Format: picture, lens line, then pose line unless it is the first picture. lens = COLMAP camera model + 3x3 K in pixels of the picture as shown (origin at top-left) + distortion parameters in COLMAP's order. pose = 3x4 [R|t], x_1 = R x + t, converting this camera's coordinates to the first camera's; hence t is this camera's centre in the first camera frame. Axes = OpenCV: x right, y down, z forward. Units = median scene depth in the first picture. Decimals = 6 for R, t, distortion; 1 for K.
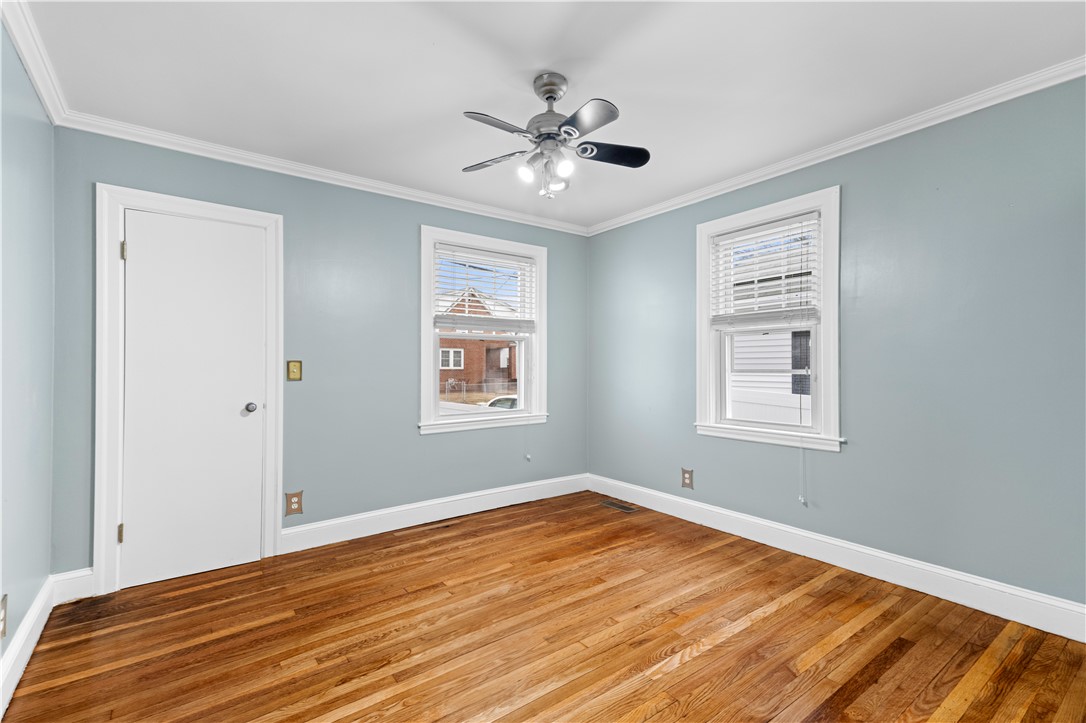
lens RADIAL K [[482.5, 0, 543.0], [0, 482.5, 361.5], [0, 0, 1]] dist [0.062376, -0.017266]
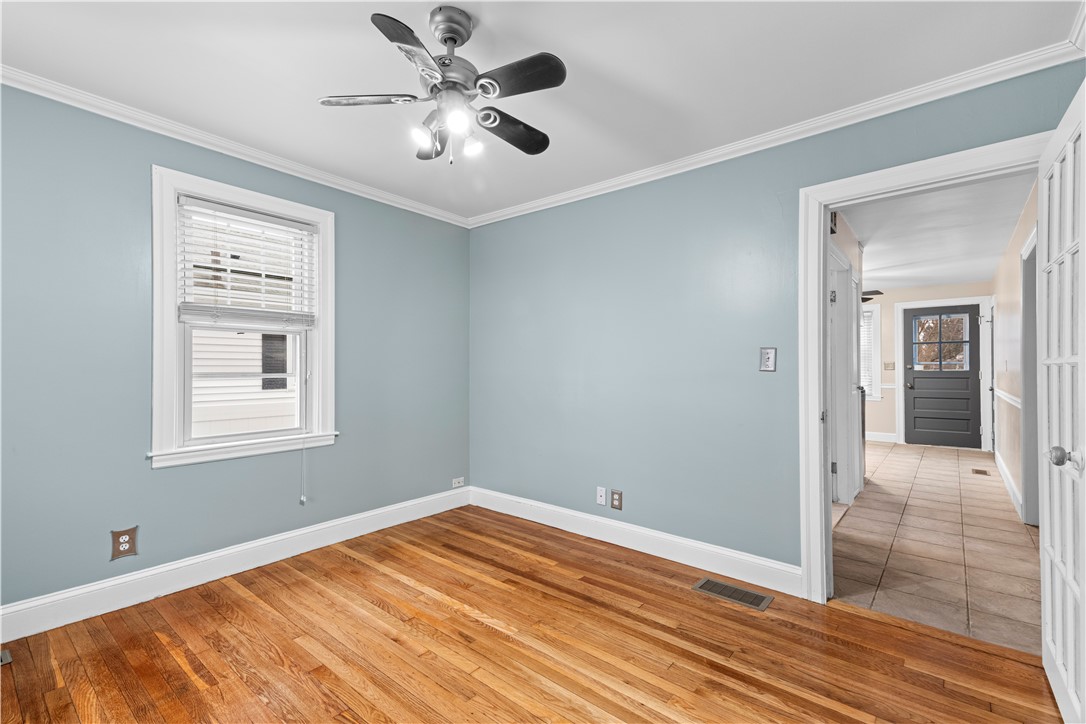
lens RADIAL K [[478.4, 0, 539.8], [0, 478.4, 362.2], [0, 0, 1]] dist [0.026467, -0.000125]
pose [[-0.226722, 0.014833, 0.973846, -0.630294], [-0.008142, 0.999820, -0.017124, 0.007653], [-0.973925, -0.011811, -0.226561, 0.820530]]
